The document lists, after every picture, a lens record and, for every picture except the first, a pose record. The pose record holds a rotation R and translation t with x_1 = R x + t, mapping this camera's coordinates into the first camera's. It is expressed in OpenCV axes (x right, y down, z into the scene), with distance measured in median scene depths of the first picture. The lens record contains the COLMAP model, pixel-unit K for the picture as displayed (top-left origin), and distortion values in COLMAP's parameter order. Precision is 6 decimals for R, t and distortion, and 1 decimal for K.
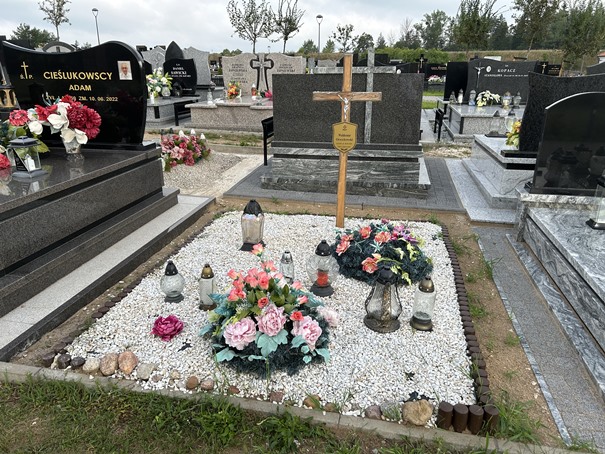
lens RADIAL K [[454.4, 0, 301.7], [0, 454.4, 226.3], [0, 0, 1]] dist [0.062769, -0.066955]
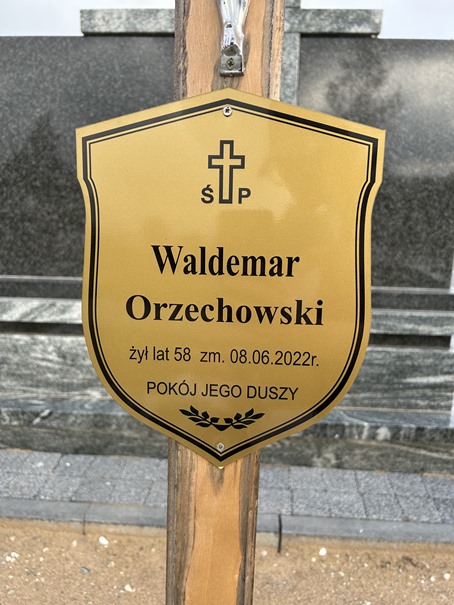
lens RADIAL K [[454.4, 0, 227.3], [0, 454.4, 302.4], [0, 0, 1]] dist [0.062769, -0.066955]
pose [[0.988191, -0.013327, 0.152645, 0.034824], [0.027144, 0.995680, -0.088794, -0.074928], [-0.150802, 0.091888, 0.984284, 0.372127]]
